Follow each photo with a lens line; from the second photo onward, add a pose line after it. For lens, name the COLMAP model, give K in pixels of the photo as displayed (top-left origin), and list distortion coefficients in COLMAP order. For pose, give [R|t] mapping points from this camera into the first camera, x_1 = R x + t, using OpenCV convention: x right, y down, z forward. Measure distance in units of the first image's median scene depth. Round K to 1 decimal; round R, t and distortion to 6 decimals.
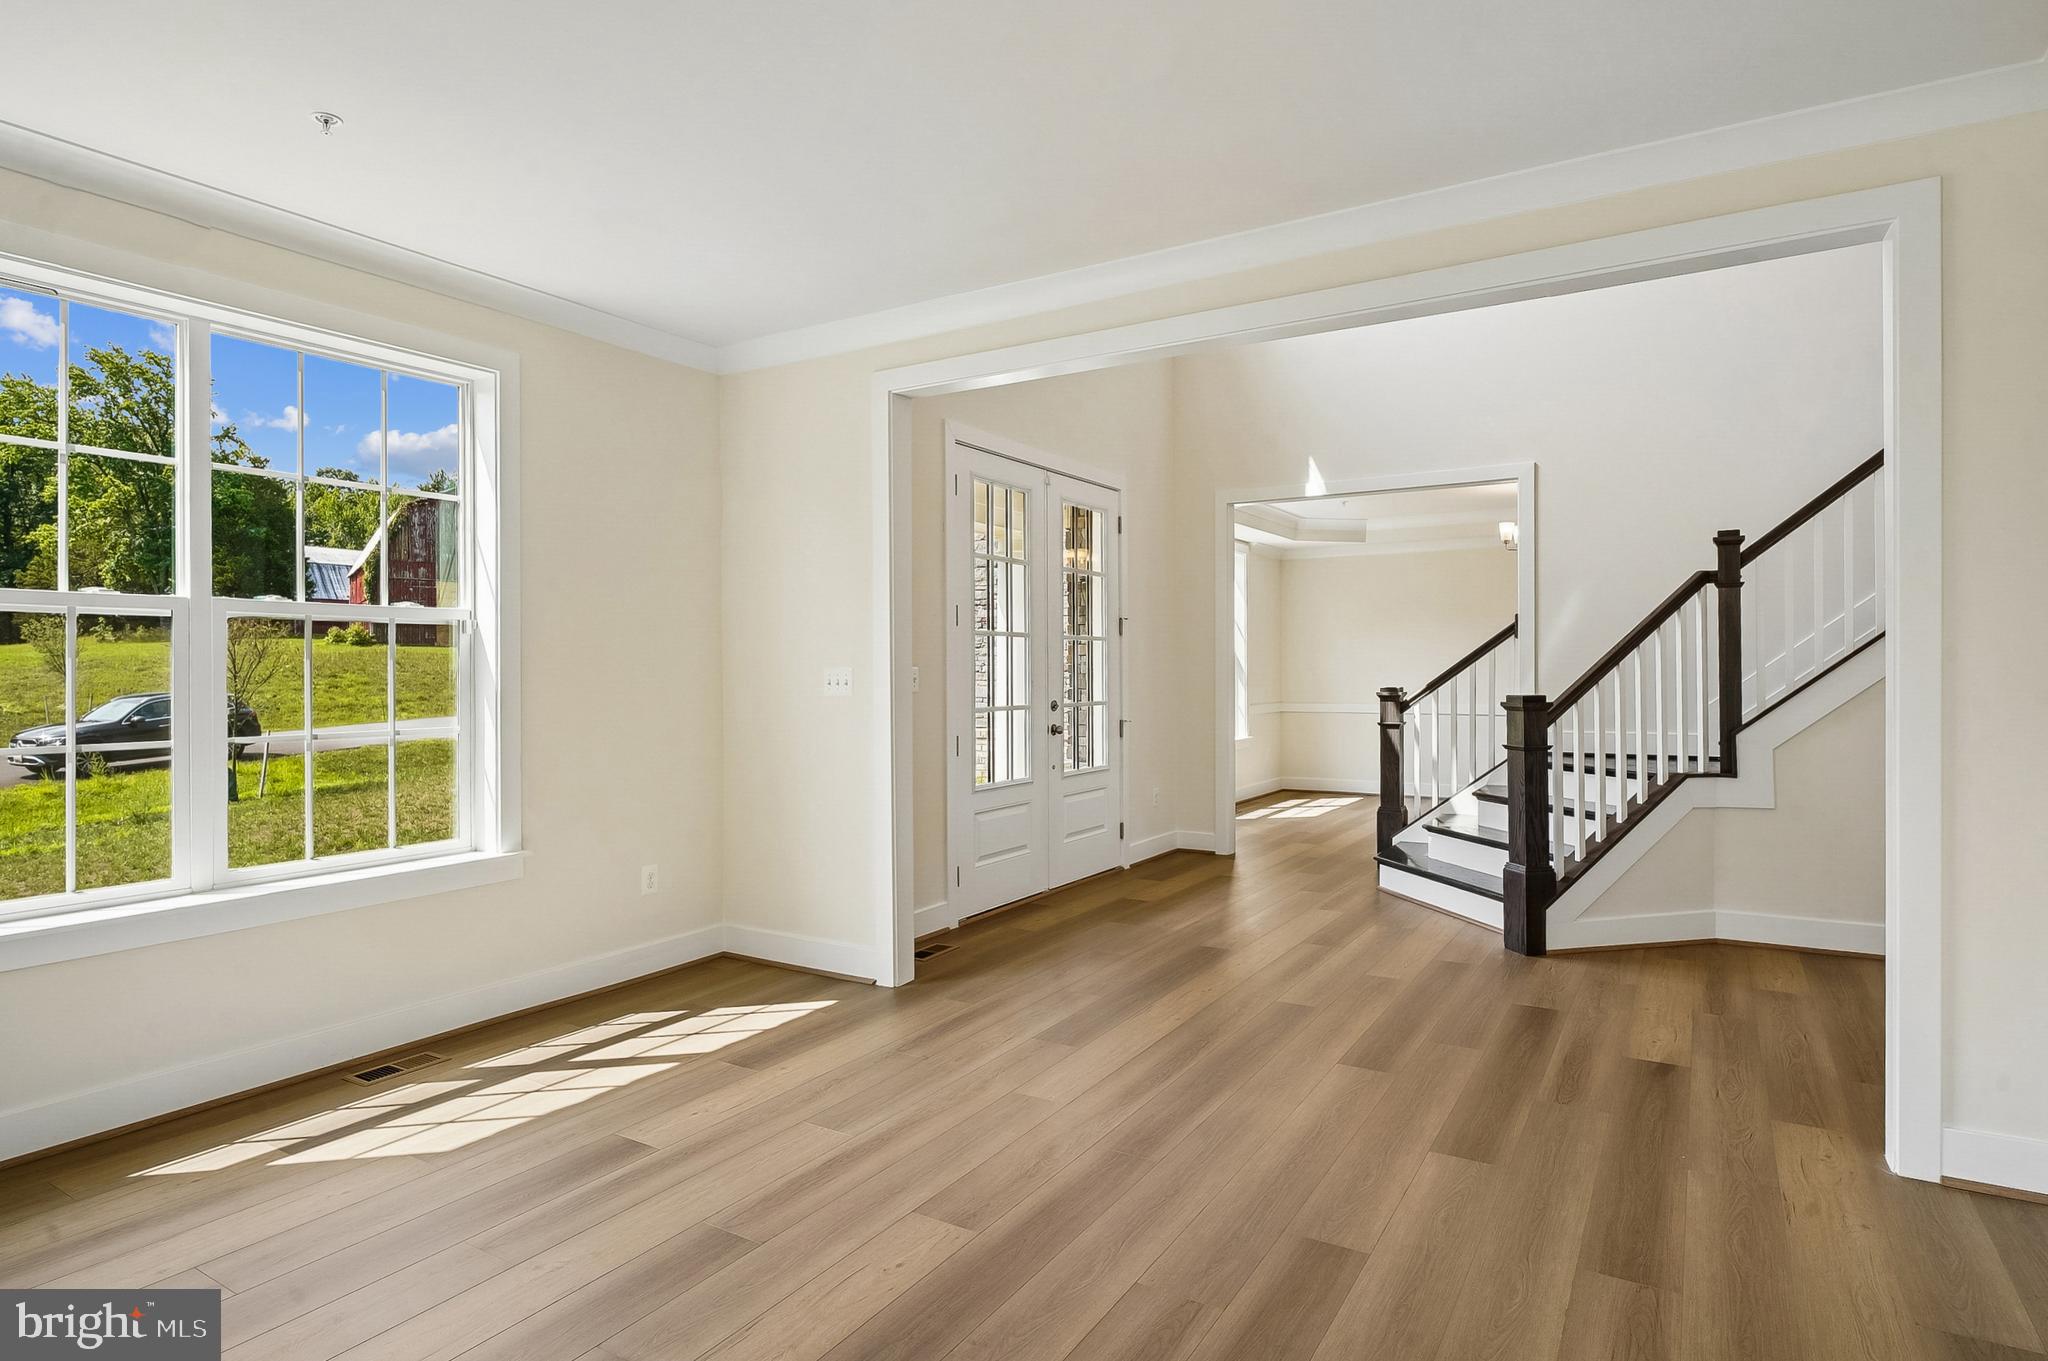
lens RADIAL K [[1102.3, 0, 1024.7], [0, 1102.3, 672.1], [0, 0, 1]] dist [0.013269, -0.001107]
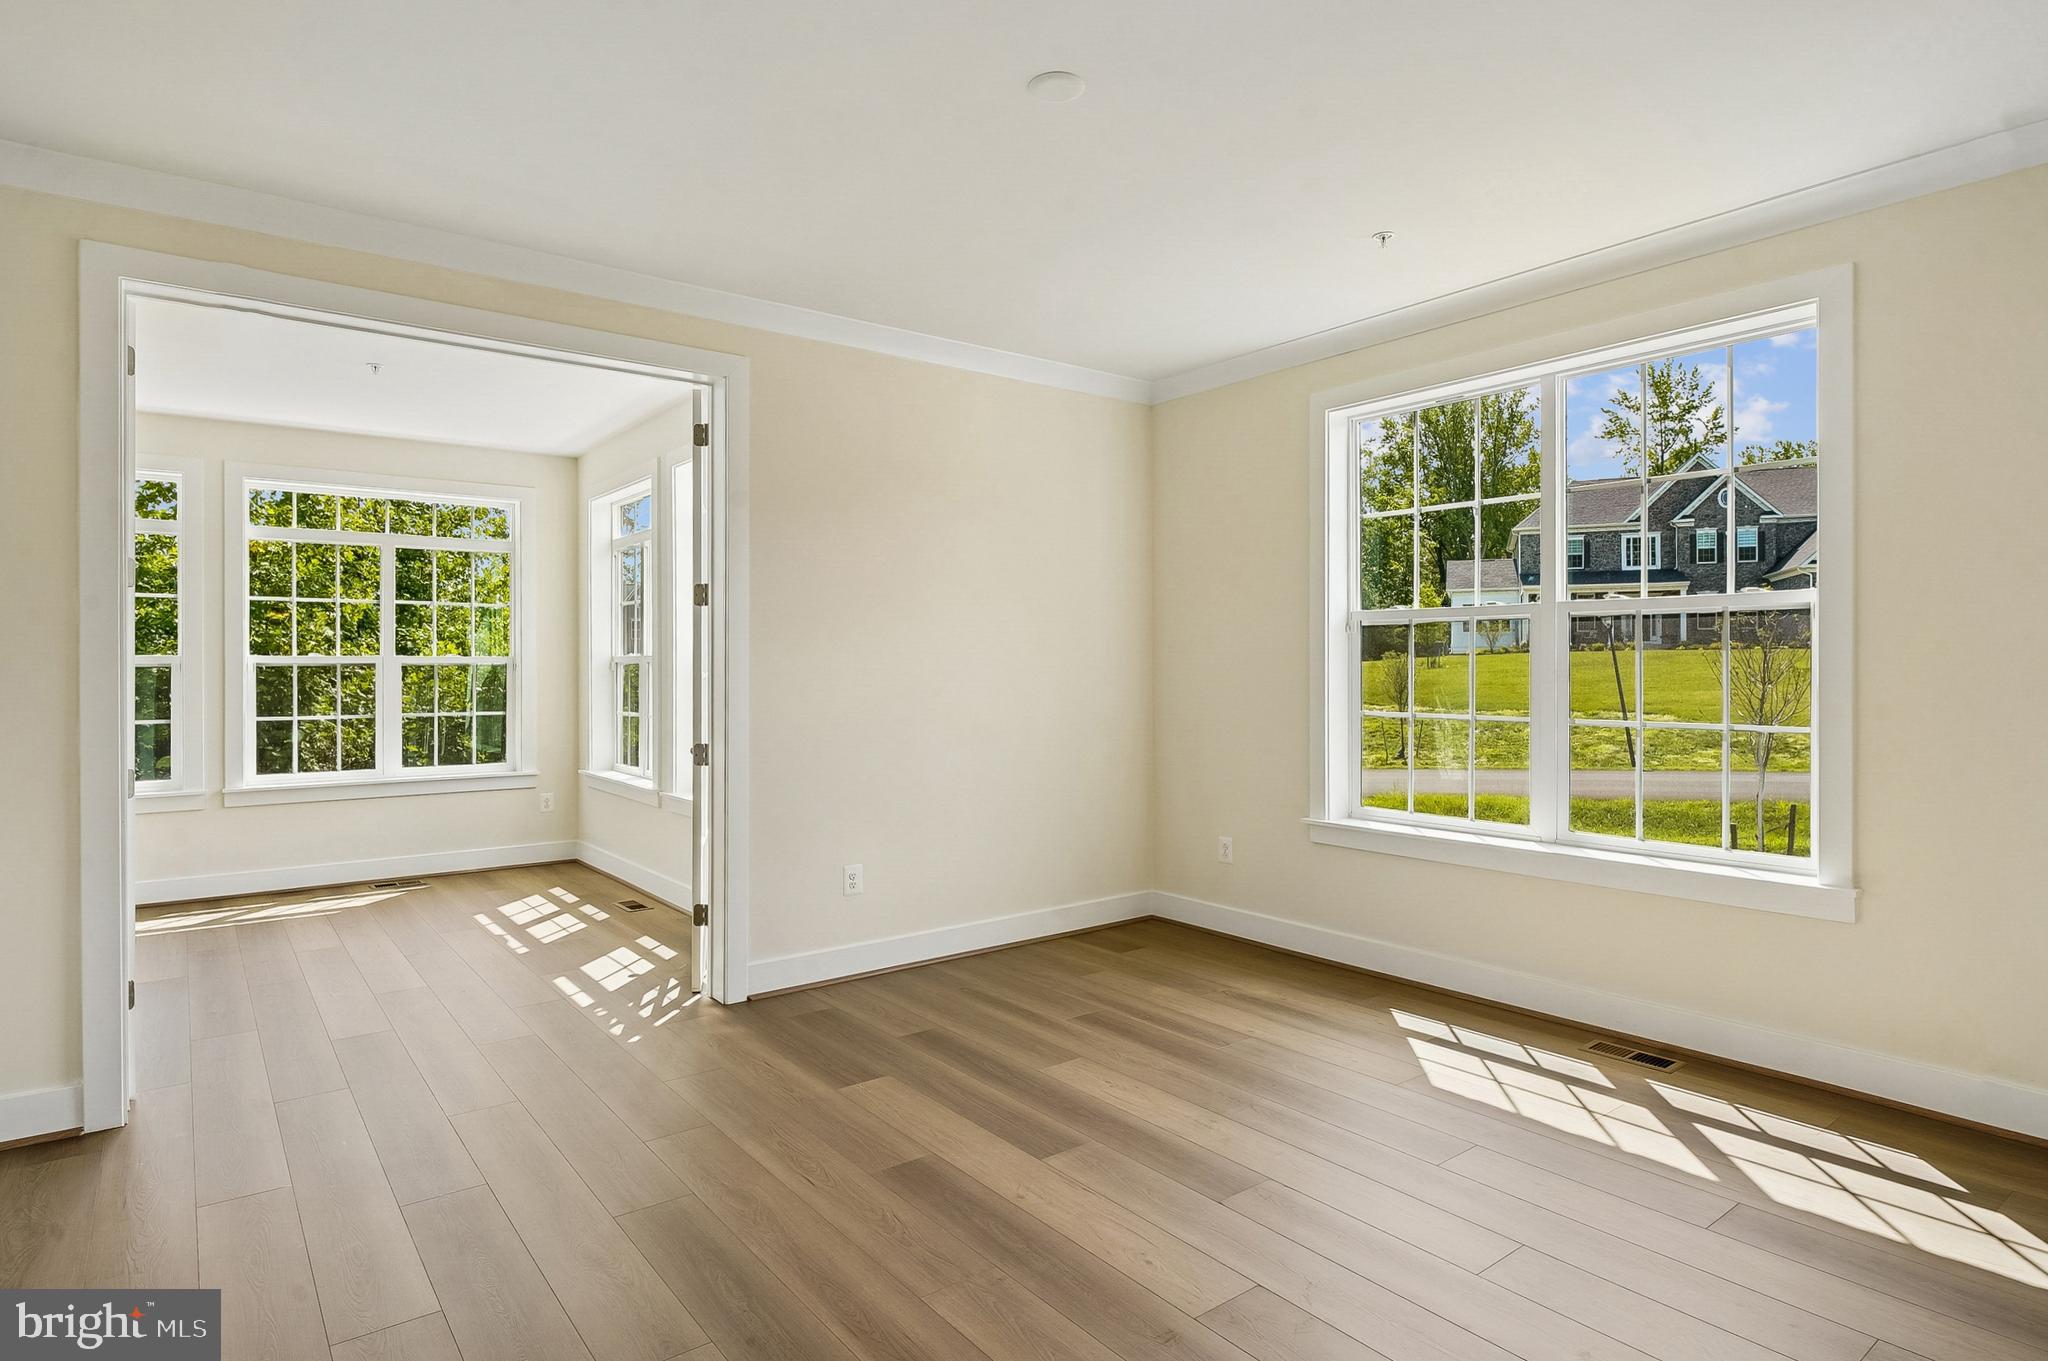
lens RADIAL K [[1102.3, 0, 1008.4], [0, 1102.3, 675.8], [0, 0, 1]] dist [0.013269, -0.001107]
pose [[-0.343494, 0.022765, -0.938879, 0.602995], [0.013079, 0.999725, 0.019455, -0.020126], [0.939064, -0.005596, -0.343698, 0.843174]]
